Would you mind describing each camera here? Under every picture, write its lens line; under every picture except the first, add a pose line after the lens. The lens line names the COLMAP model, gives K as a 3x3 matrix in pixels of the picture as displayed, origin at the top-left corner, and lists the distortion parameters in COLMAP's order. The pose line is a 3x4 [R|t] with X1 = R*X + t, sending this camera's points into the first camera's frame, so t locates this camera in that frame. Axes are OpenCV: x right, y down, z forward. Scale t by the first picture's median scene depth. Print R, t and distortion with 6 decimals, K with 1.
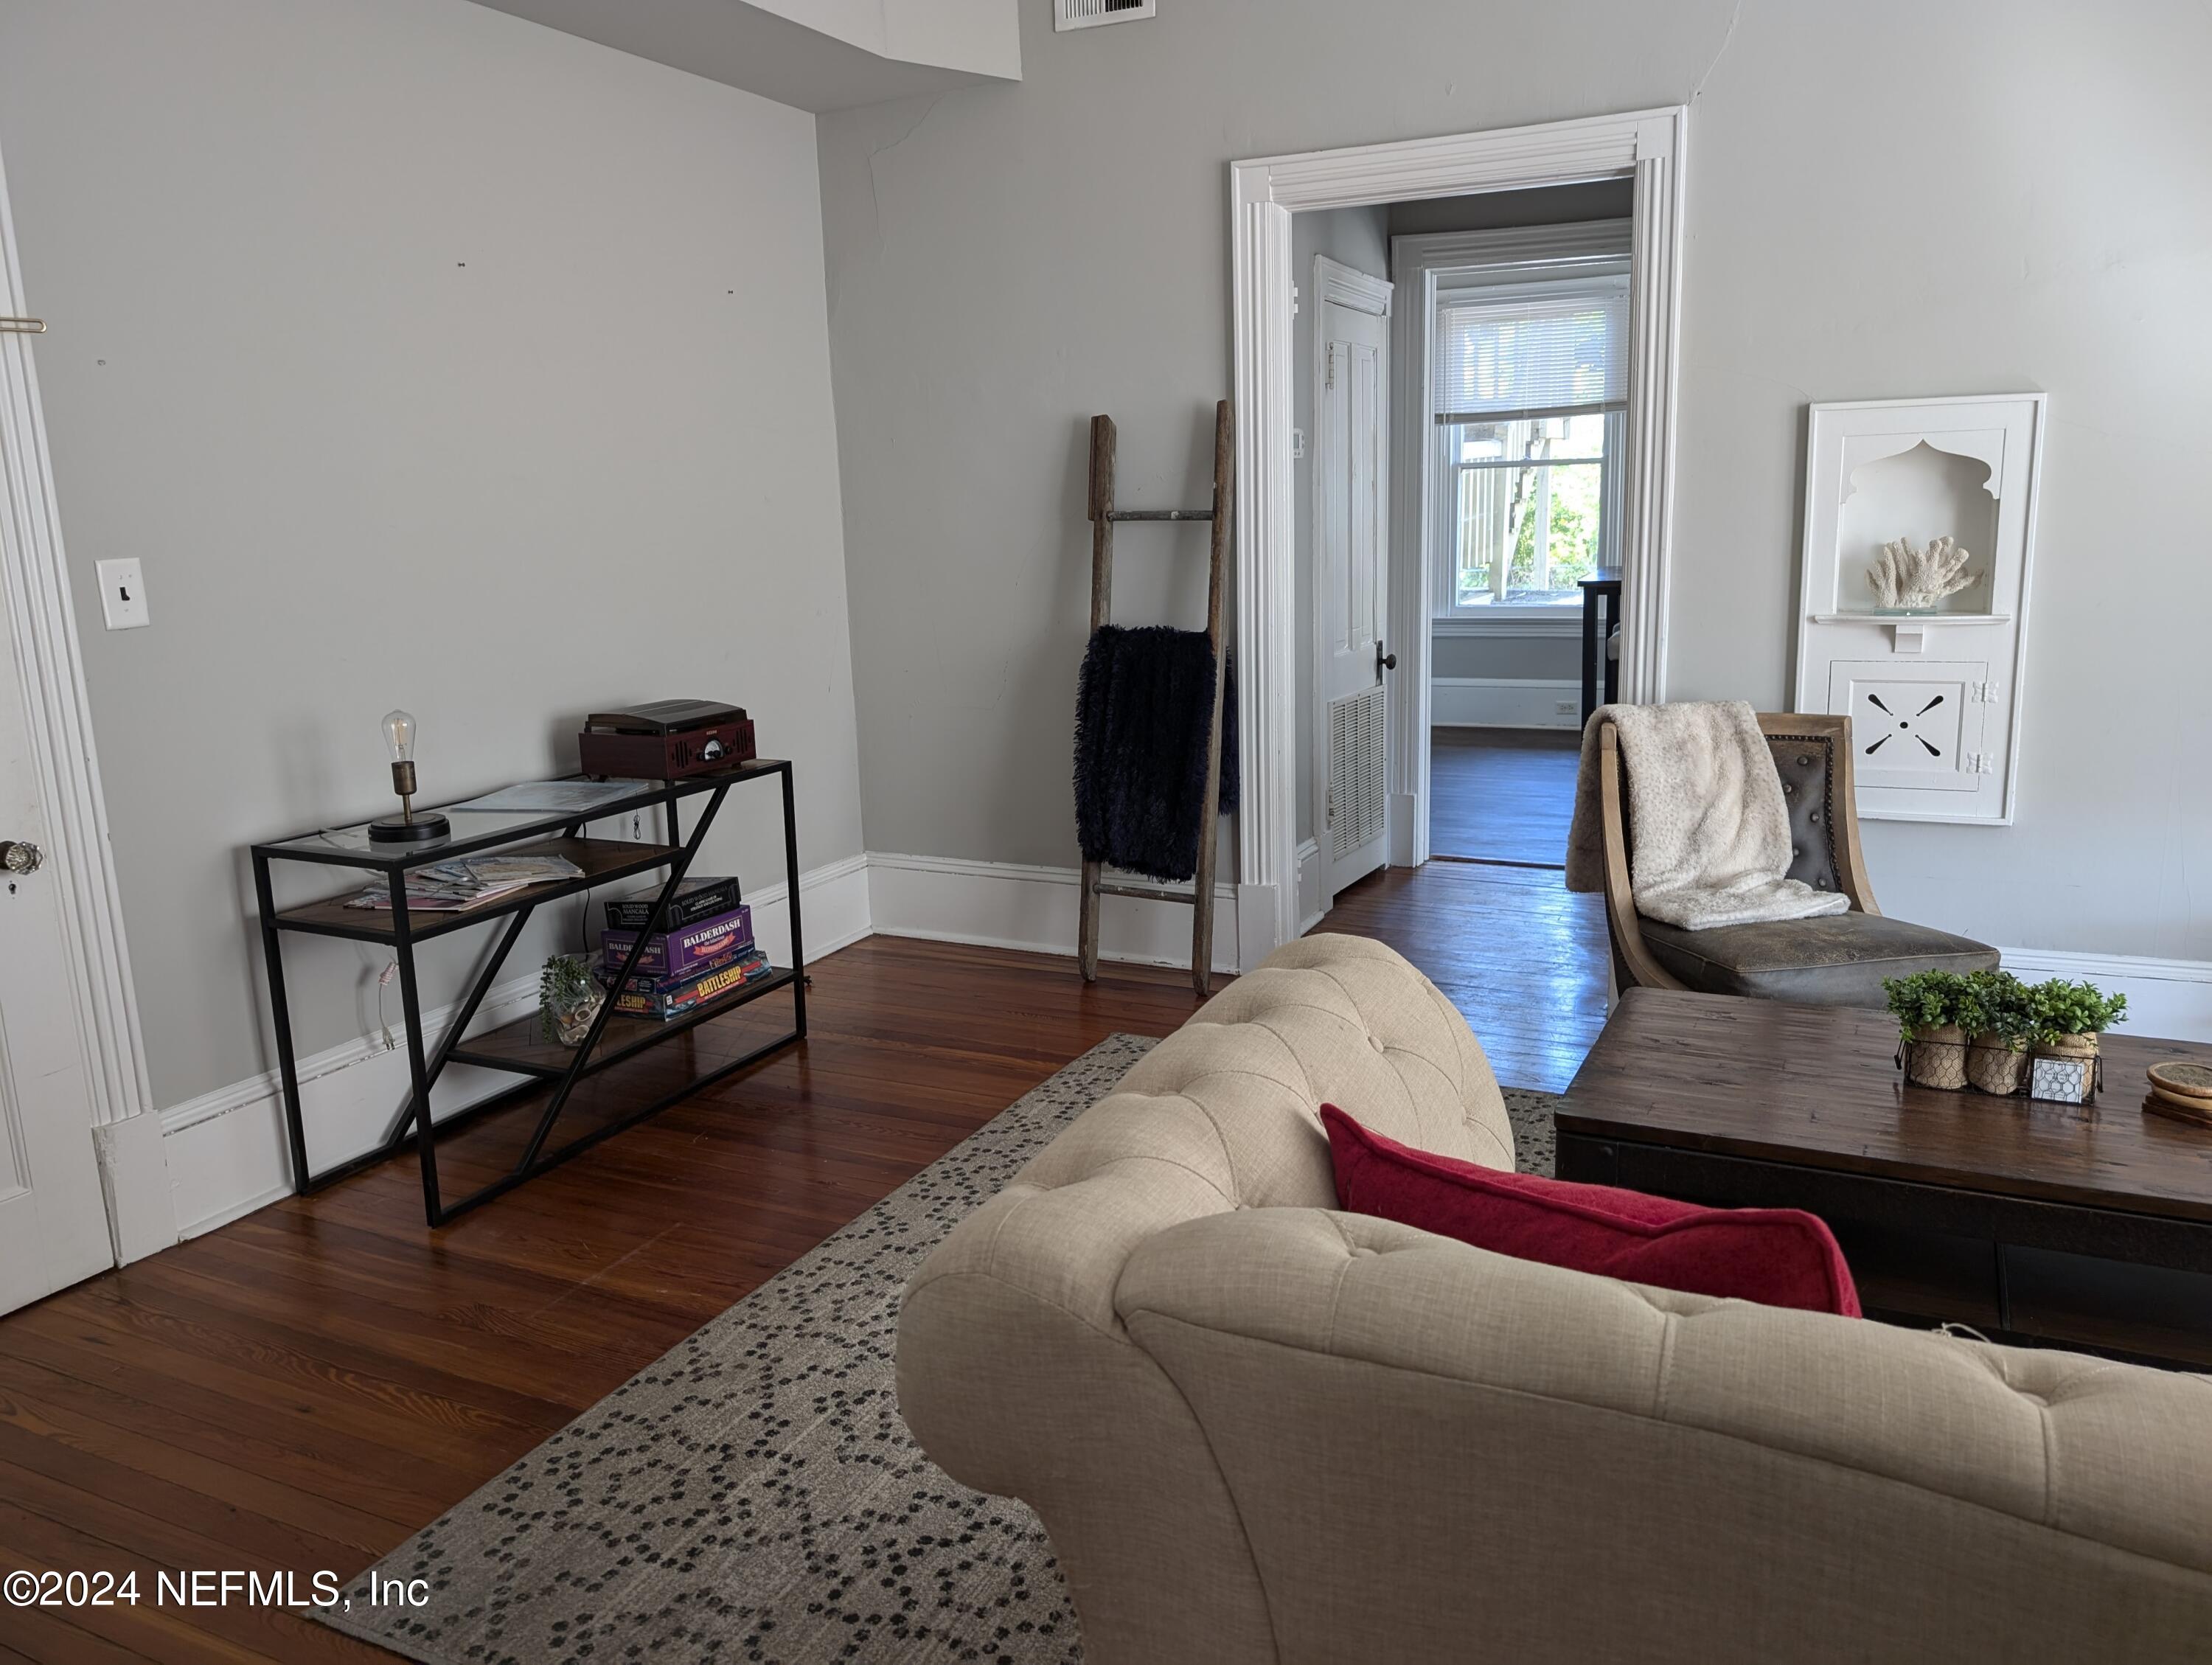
lens RADIAL K [[1577.8, 0, 1111.9], [0, 1577.8, 831.1], [0, 0, 1]] dist [0.011595, -0.007866]
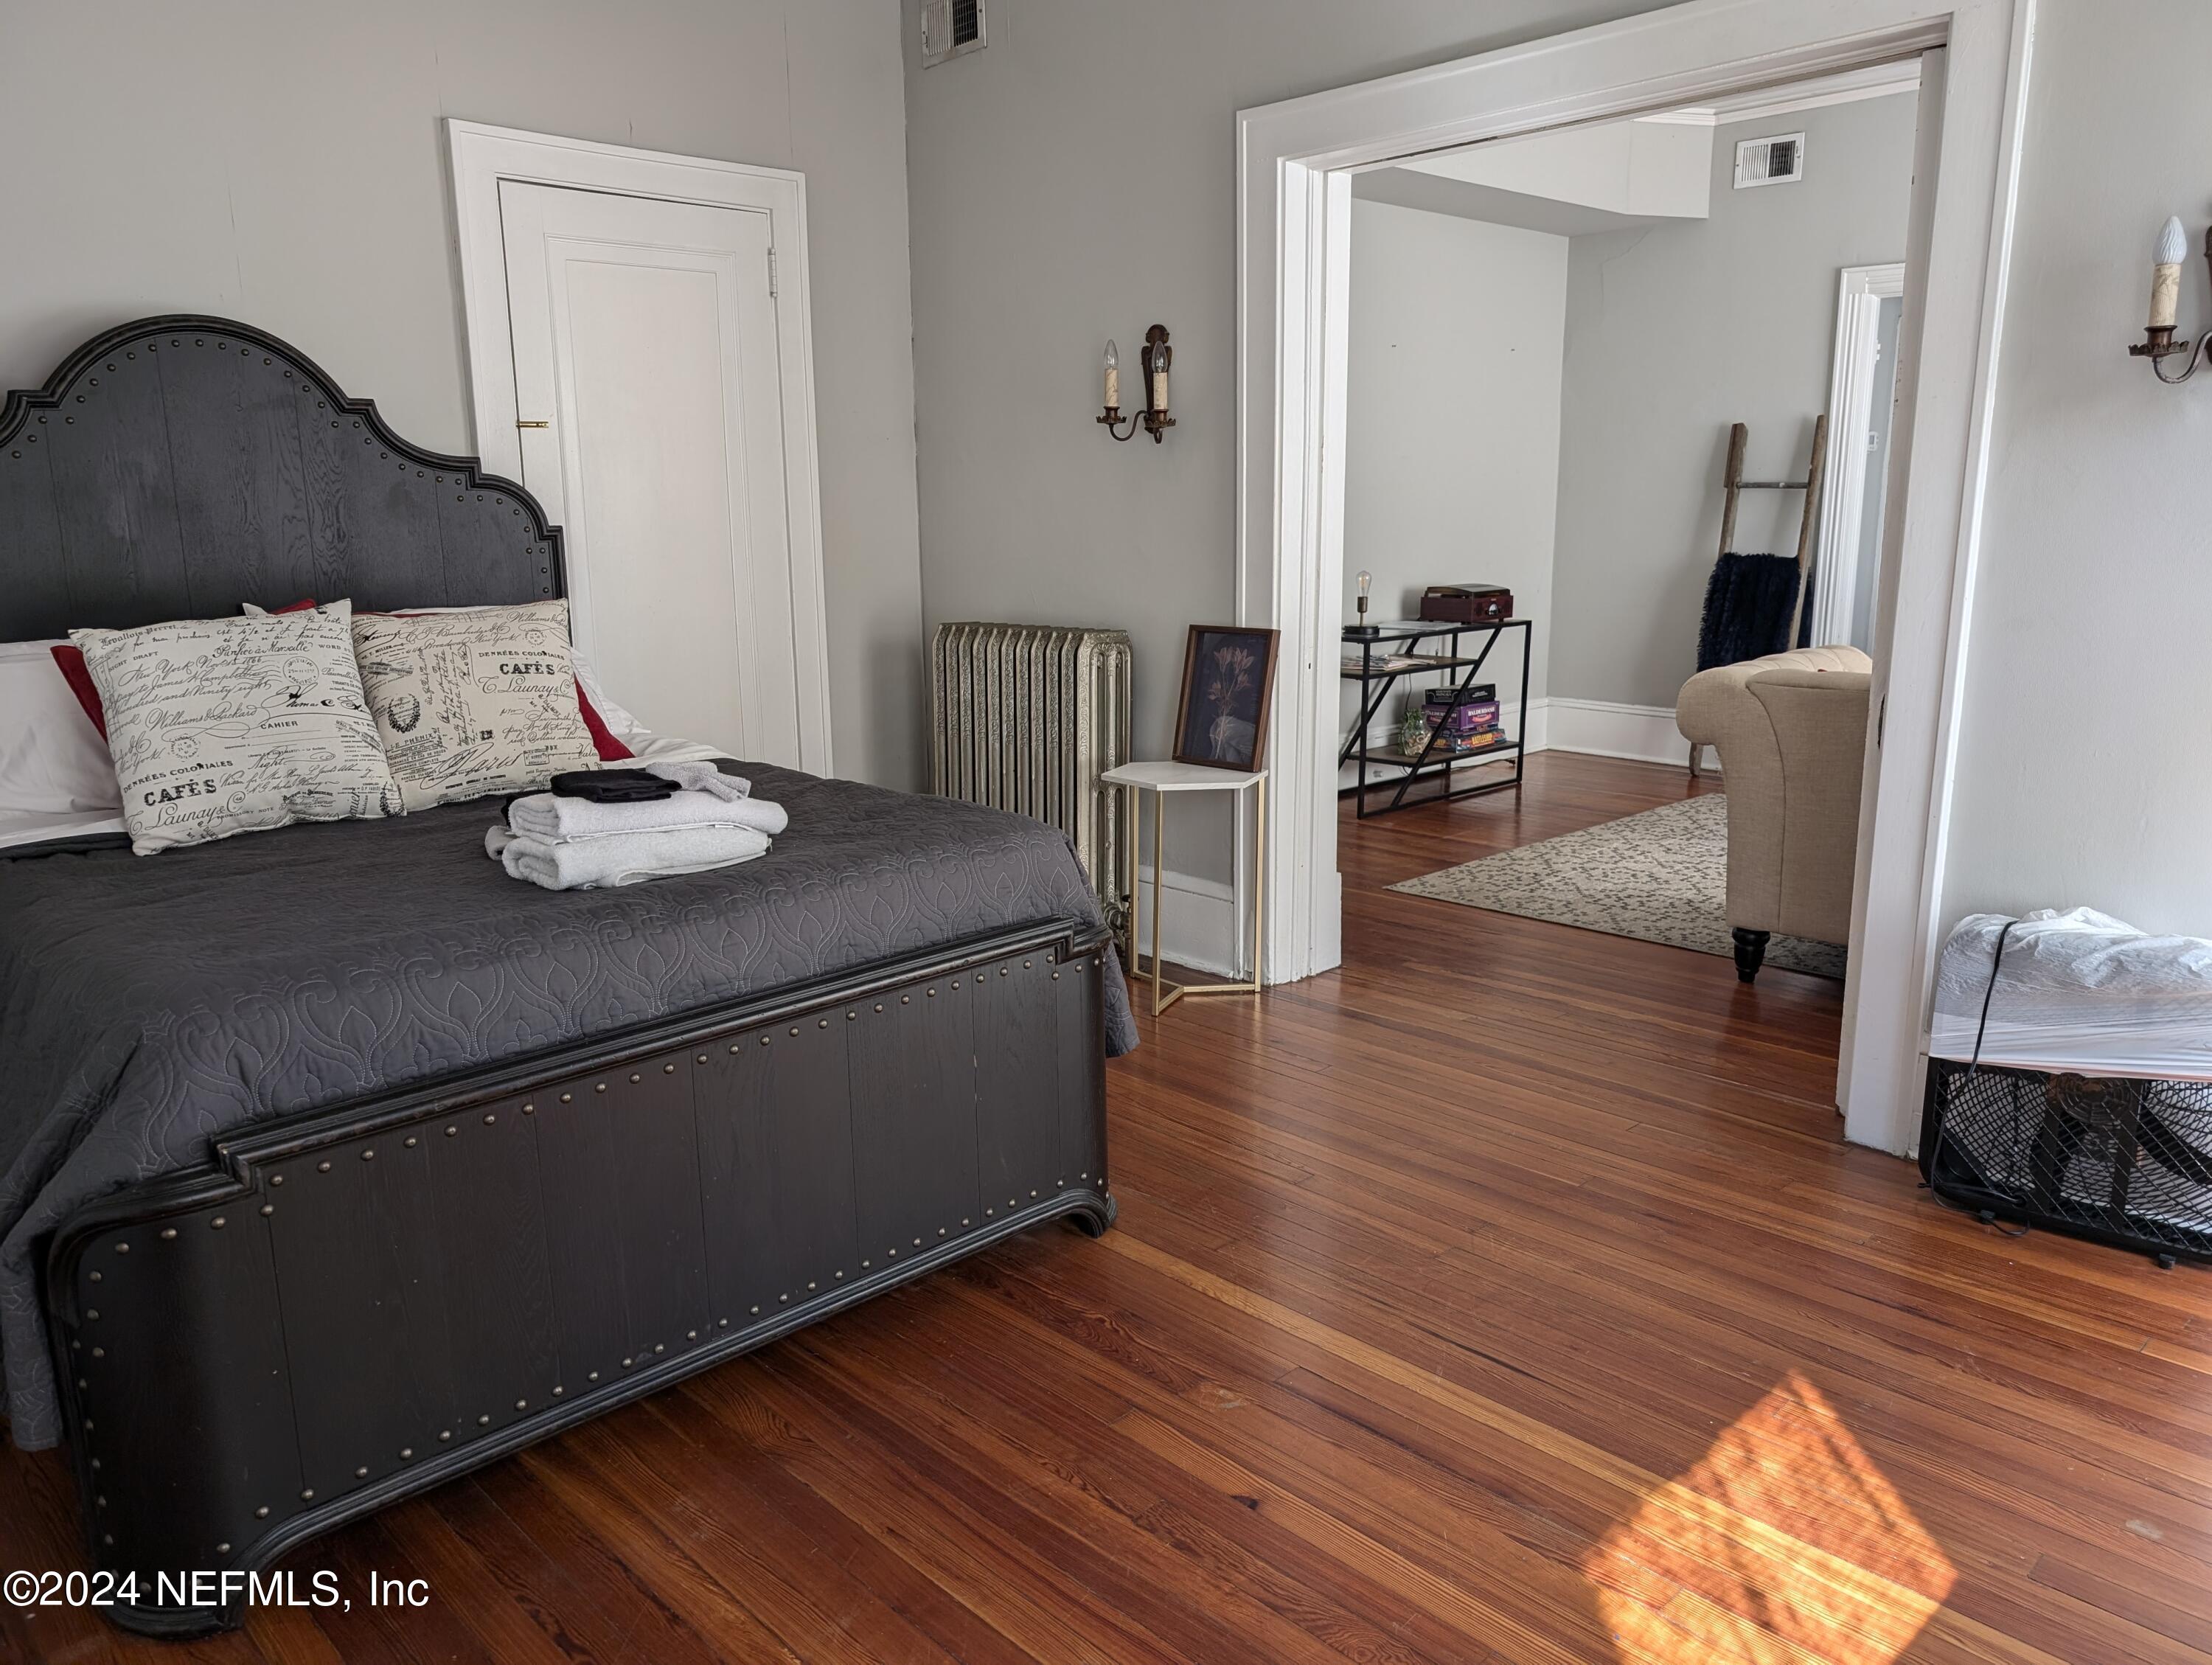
lens RADIAL K [[1577.8, 0, 1094.7], [0, 1577.8, 833.5], [0, 0, 1]] dist [0.011595, -0.007866]
pose [[0.935390, 0.092820, -0.341219, -0.035651], [-0.088772, 0.995672, 0.027497, 0.186439], [0.342294, 0.004571, 0.939582, -0.820461]]
